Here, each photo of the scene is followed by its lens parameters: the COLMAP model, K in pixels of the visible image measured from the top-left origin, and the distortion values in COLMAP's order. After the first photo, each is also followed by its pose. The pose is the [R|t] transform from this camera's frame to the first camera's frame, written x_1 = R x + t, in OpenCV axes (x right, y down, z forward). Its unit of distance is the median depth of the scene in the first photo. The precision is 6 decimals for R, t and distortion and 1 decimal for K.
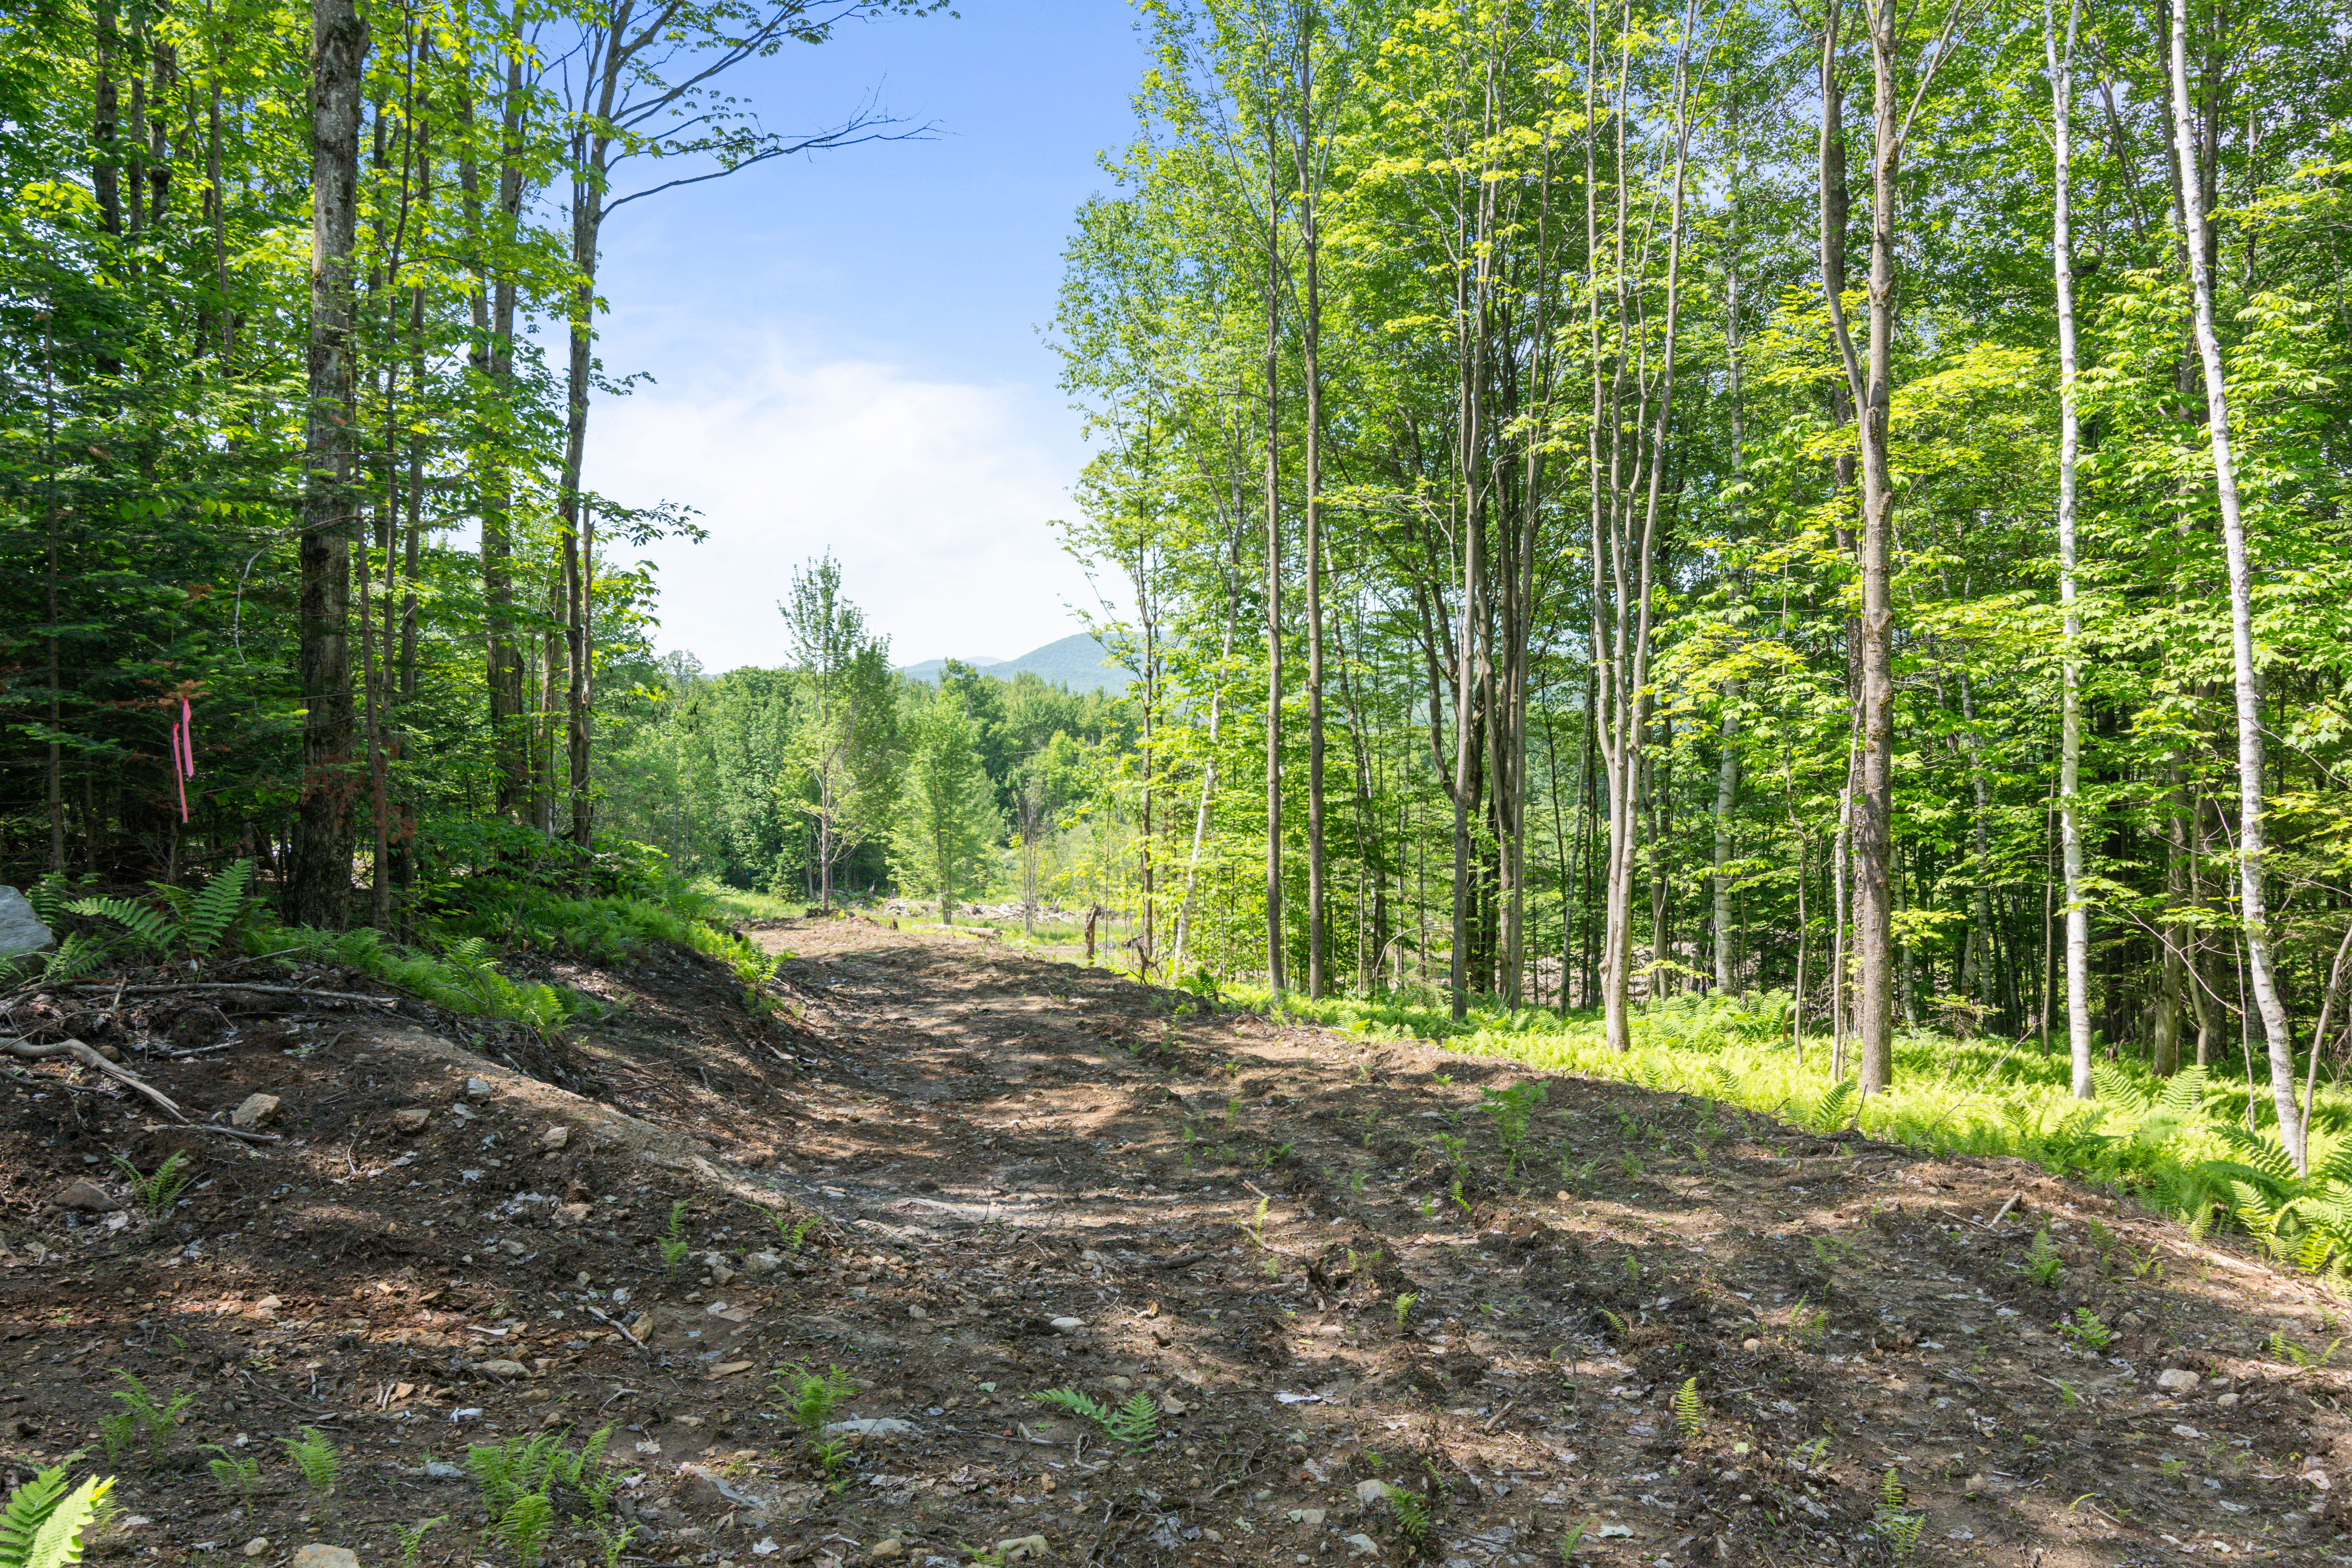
lens RADIAL K [[1676.6, 0, 1174.0], [0, 1676.6, 759.9], [0, 0, 1]] dist [0.001112, 0.000122]
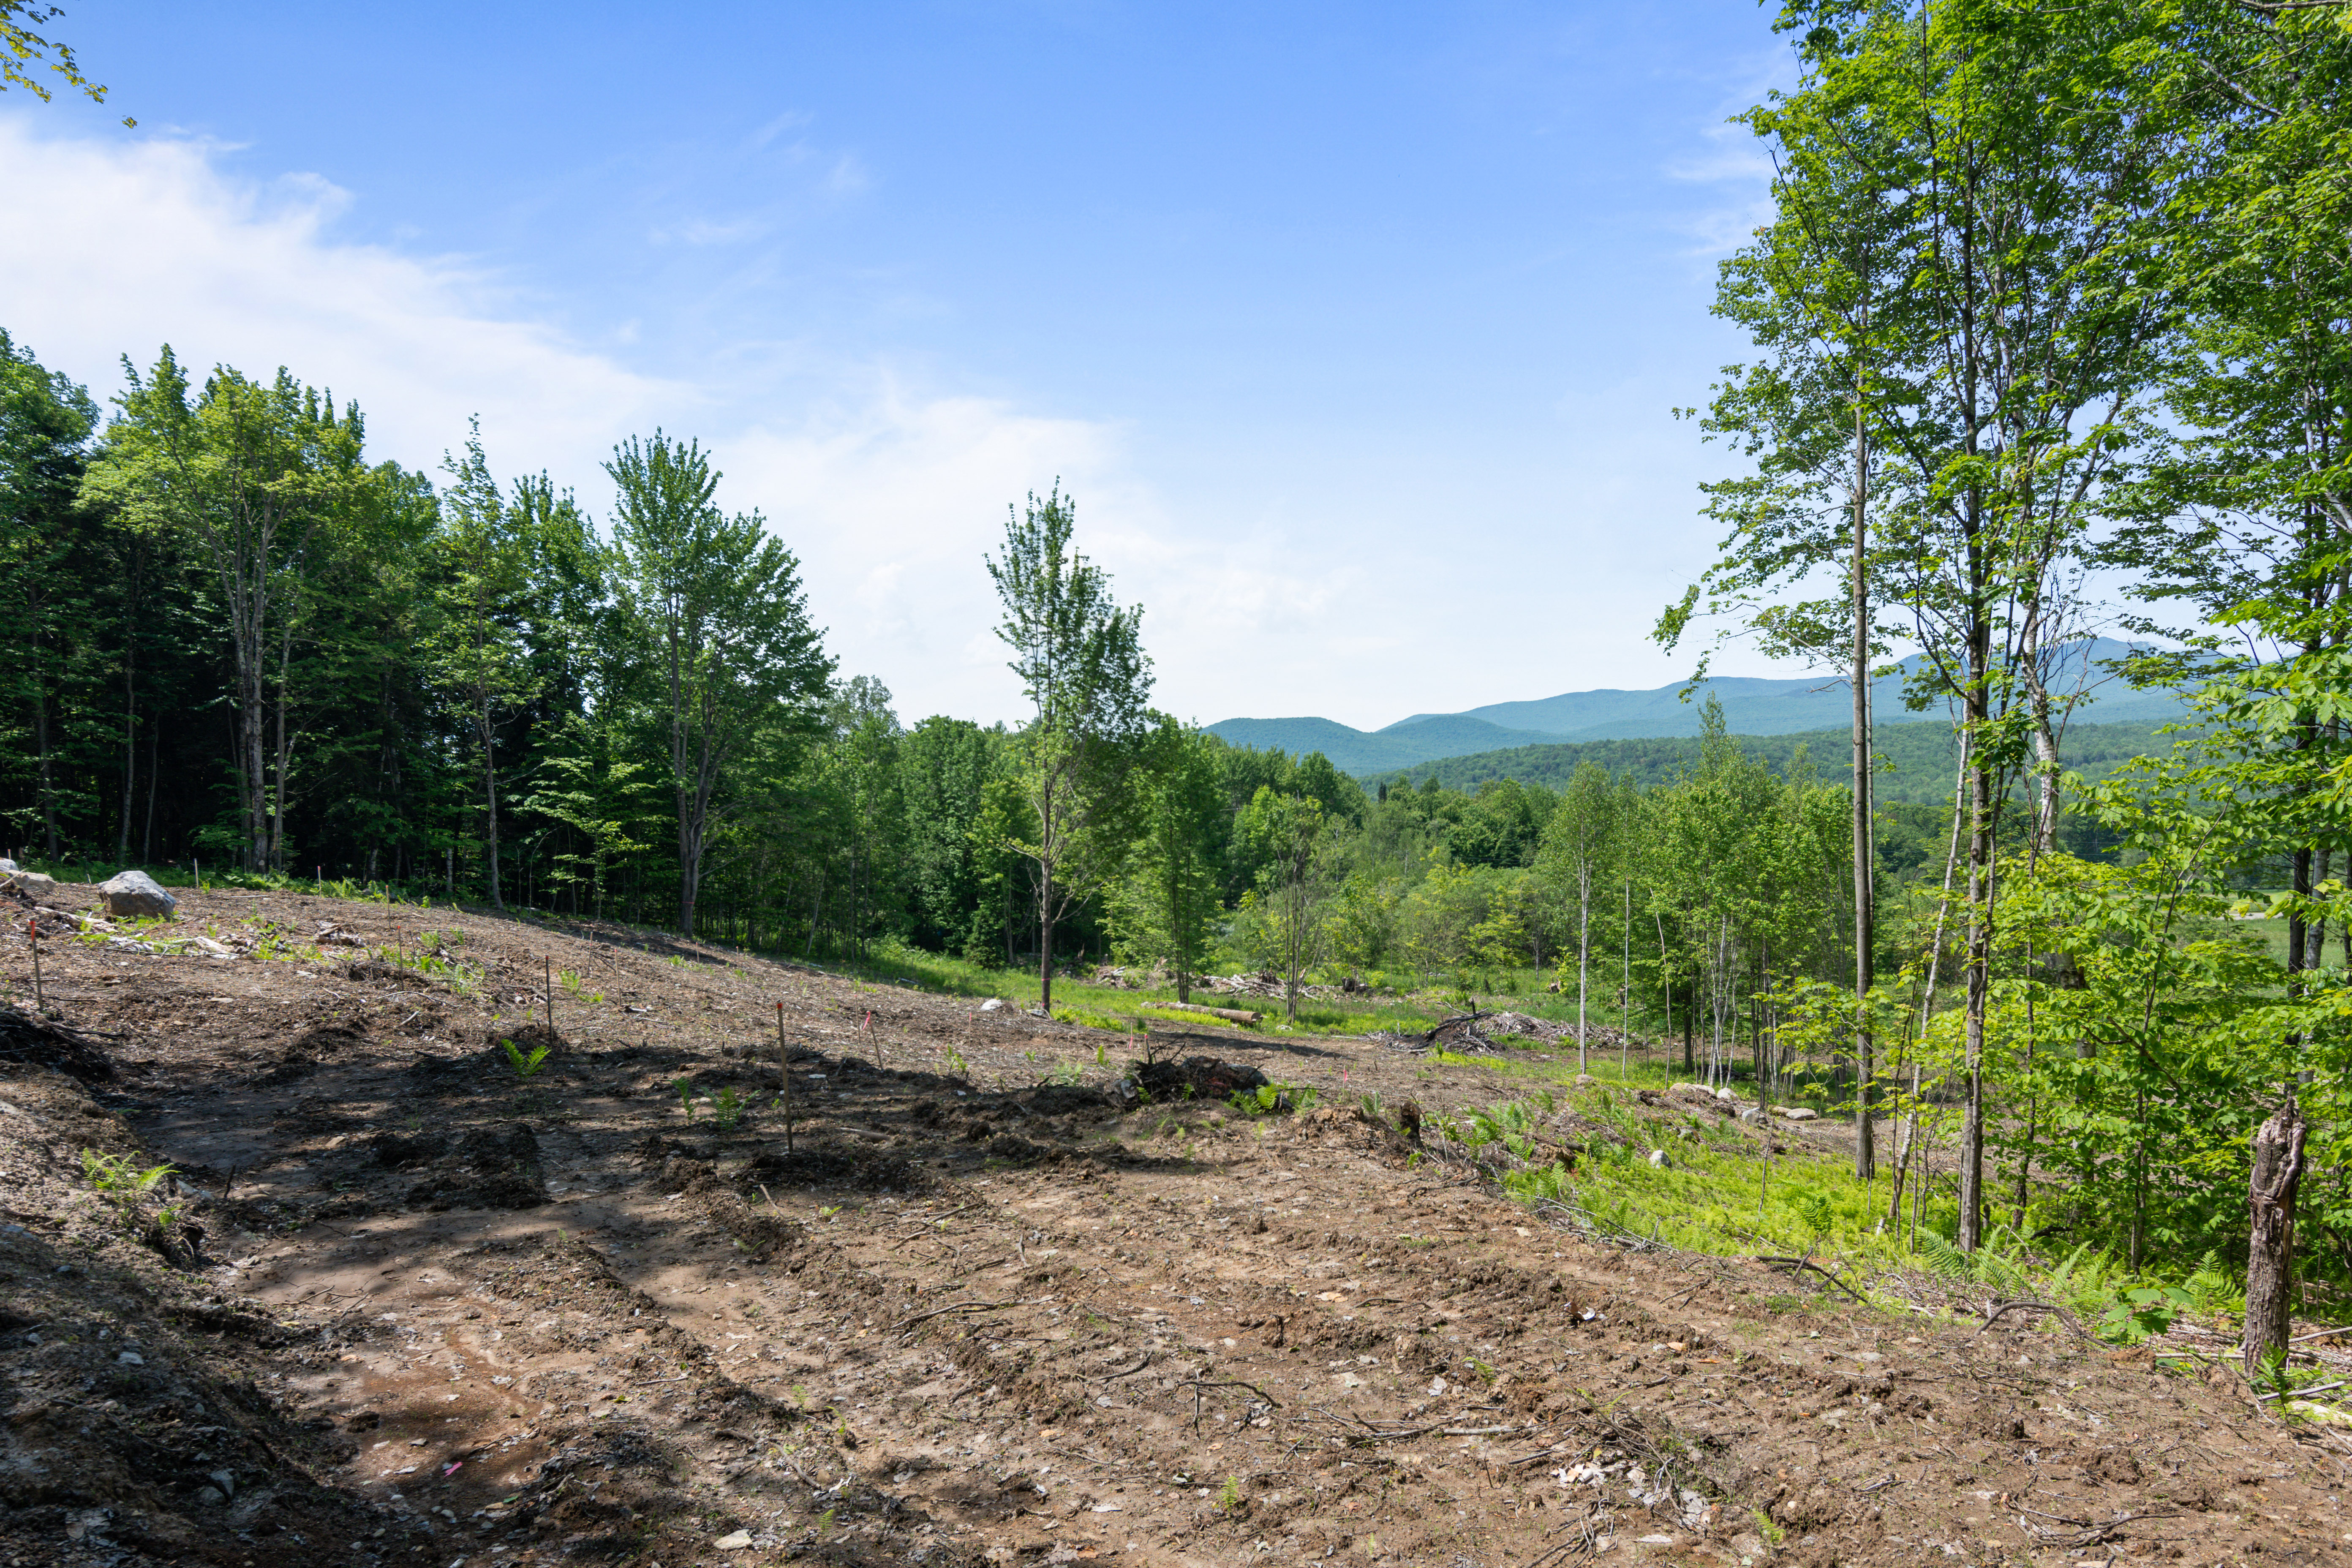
lens RADIAL K [[1521.2, 0, 1173.0], [0, 1521.2, 802.4], [0, 0, 1]] dist [0.000314, -0.000131]
pose [[0.995339, 0.008470, -0.096063, -0.068239], [-0.010346, 0.999765, -0.019051, 0.016251], [0.095879, 0.019956, 0.995193, 0.265175]]
